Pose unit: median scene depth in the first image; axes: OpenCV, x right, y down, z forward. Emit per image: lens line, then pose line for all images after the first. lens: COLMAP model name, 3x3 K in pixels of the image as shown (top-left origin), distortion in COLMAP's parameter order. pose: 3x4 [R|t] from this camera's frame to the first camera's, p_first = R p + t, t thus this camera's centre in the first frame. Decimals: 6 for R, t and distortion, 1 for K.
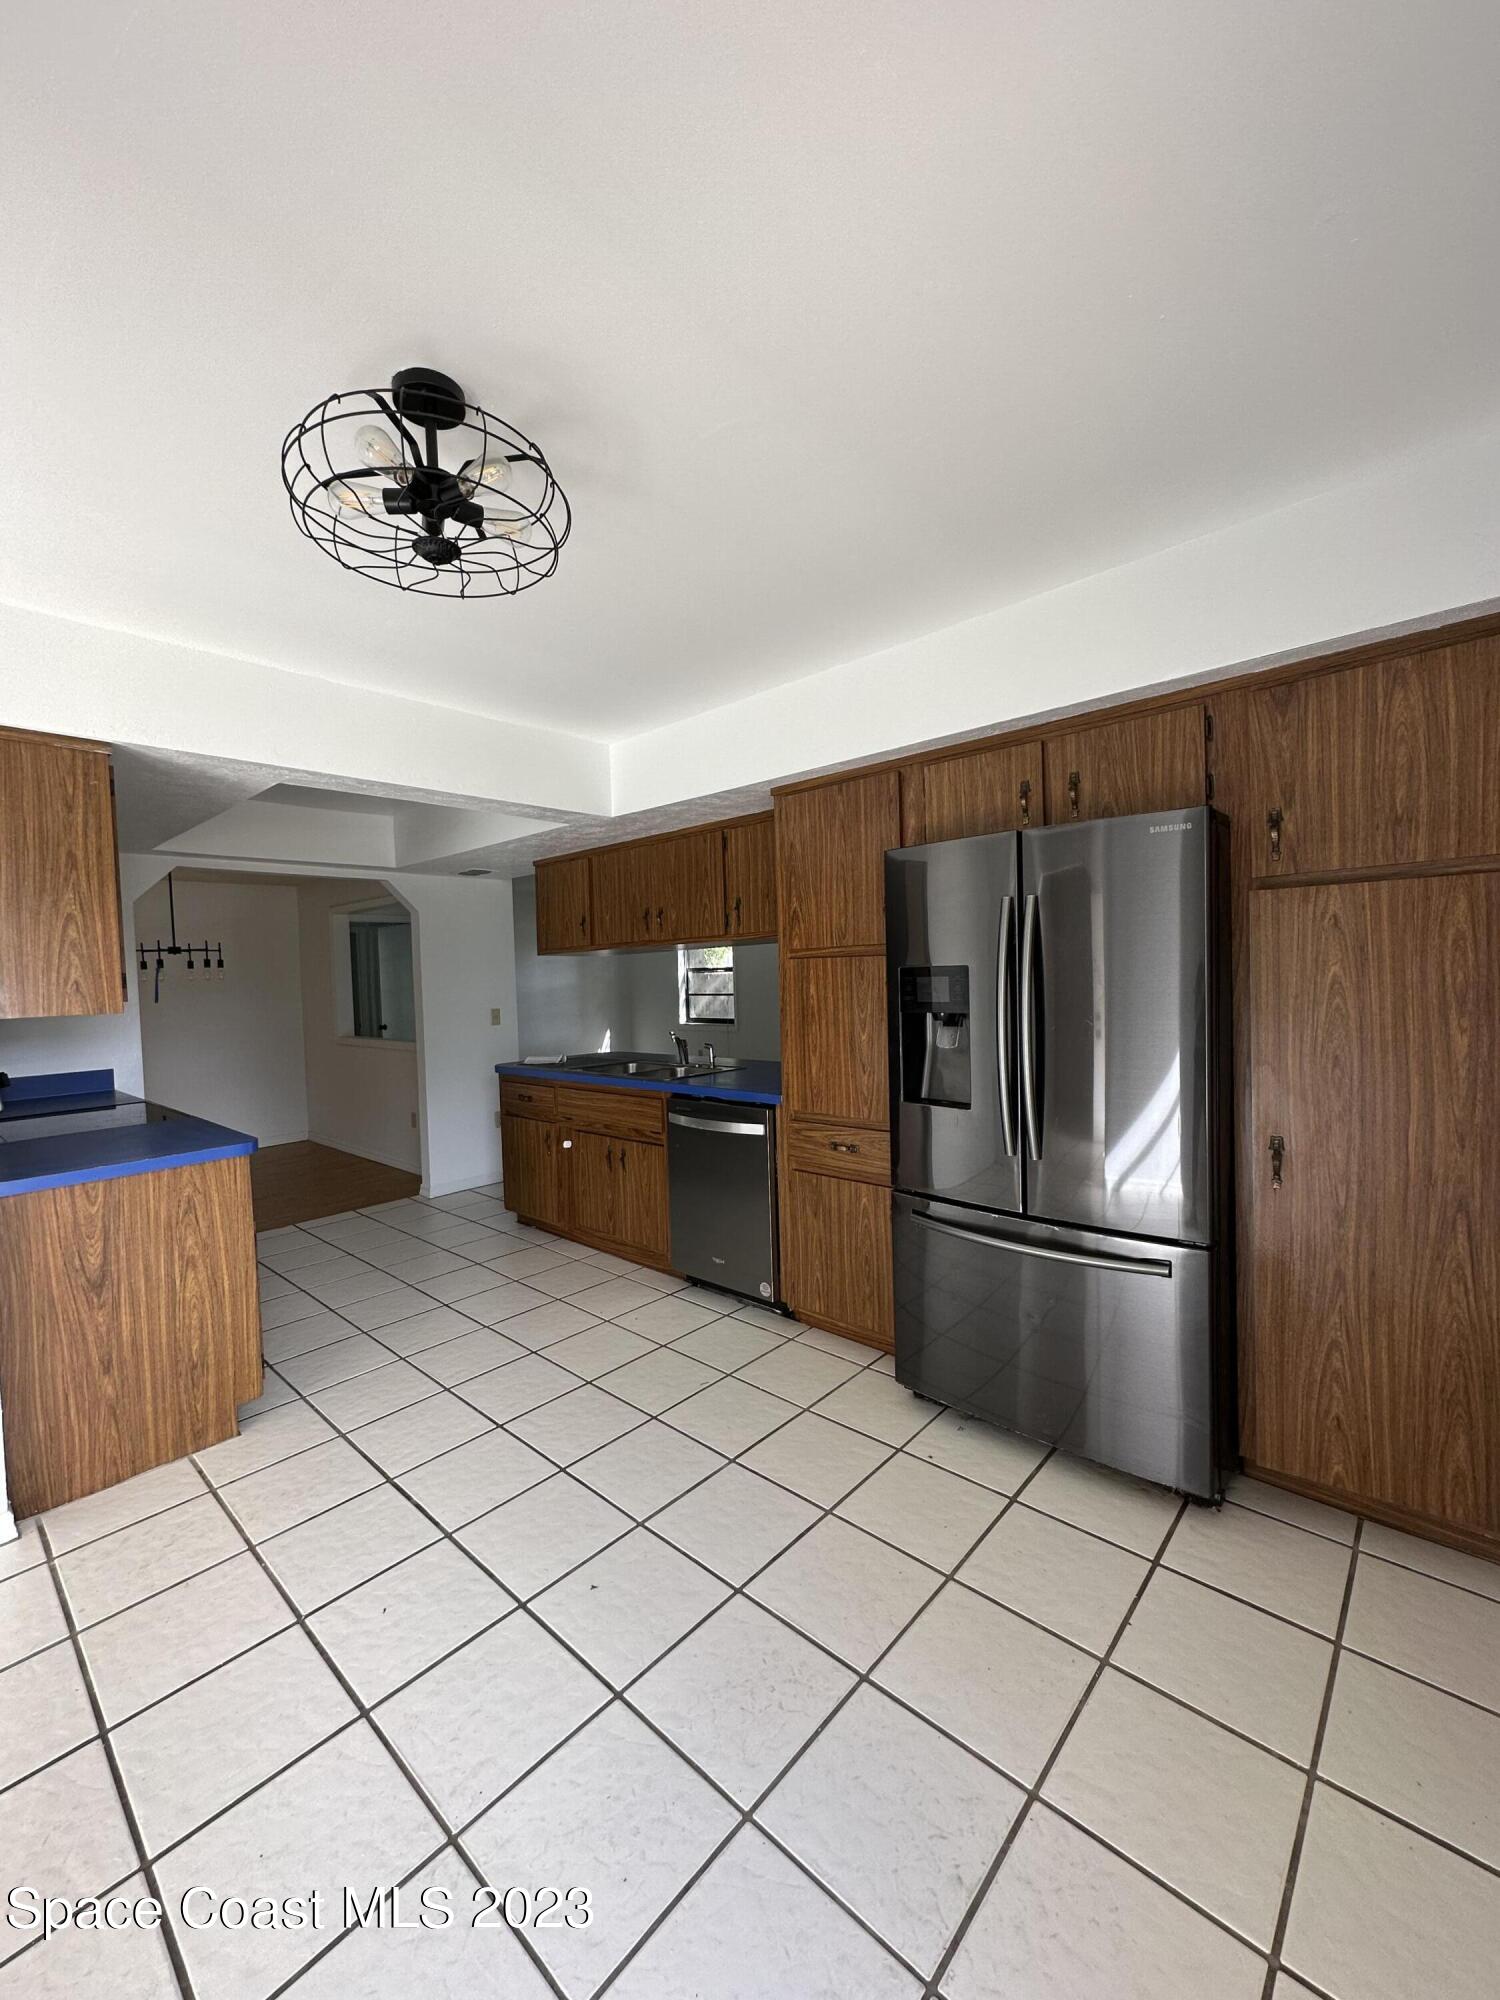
lens RADIAL K [[792.1, 0, 752.1], [0, 792.1, 1005.7], [0, 0, 1]] dist [0.001454, 0.000034]
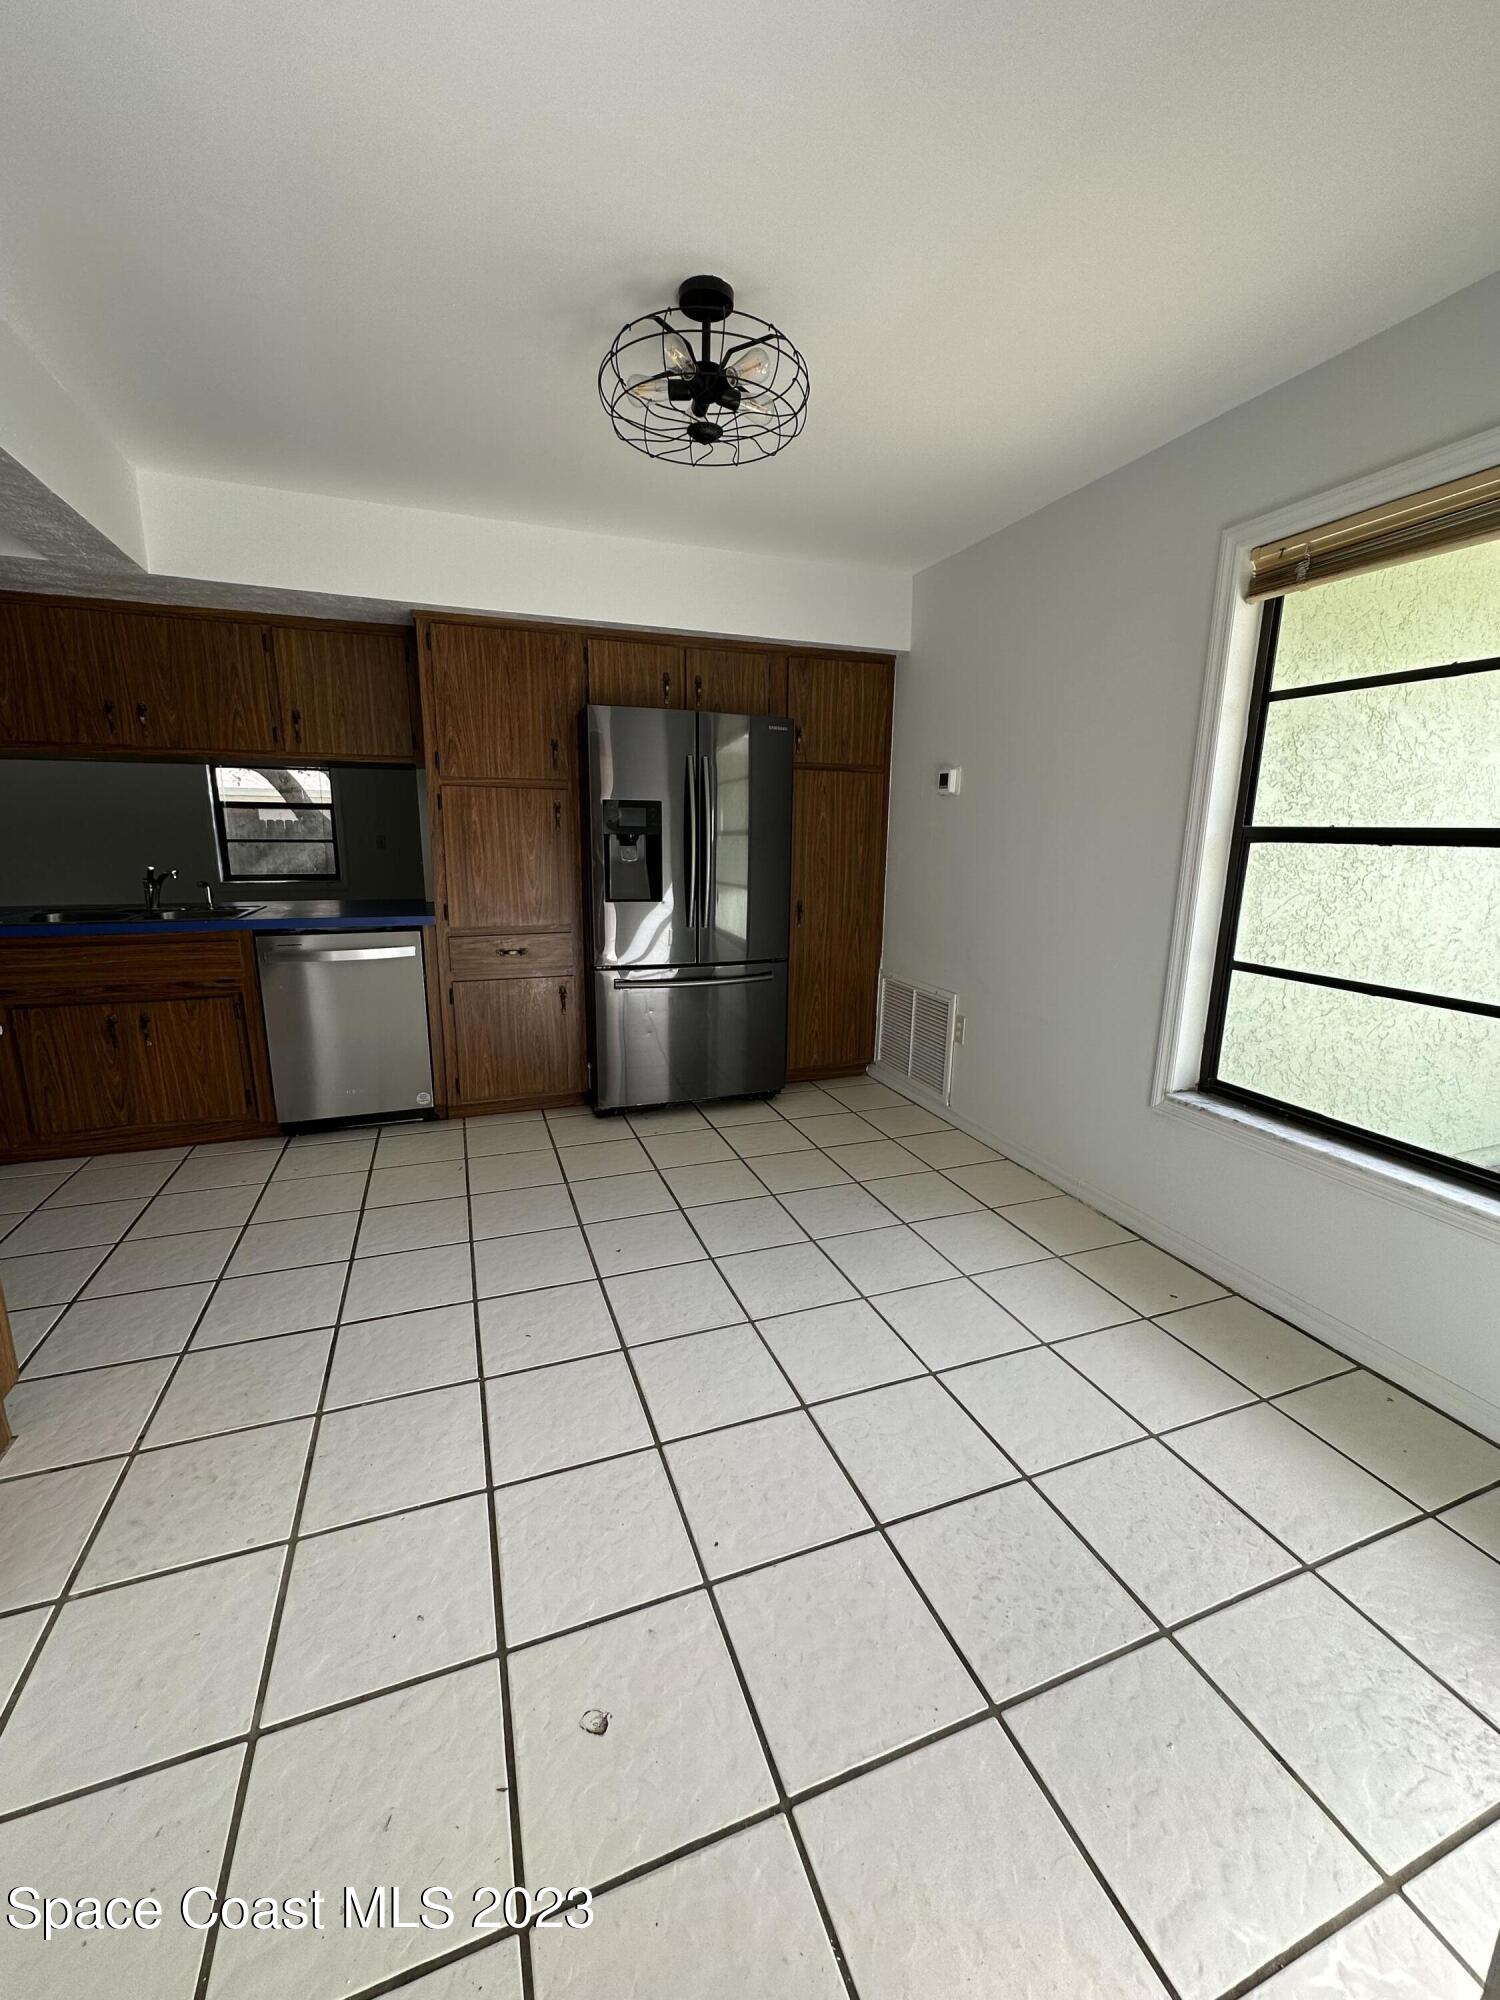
lens RADIAL K [[792.1, 0, 752.9], [0, 792.1, 998.3], [0, 0, 1]] dist [0.001454, 0.000034]
pose [[0.465994, -0.152743, 0.871504, -0.755265], [0.008772, 0.985736, 0.168073, 0.049198], [-0.884745, -0.070676, 0.460686, 0.122955]]
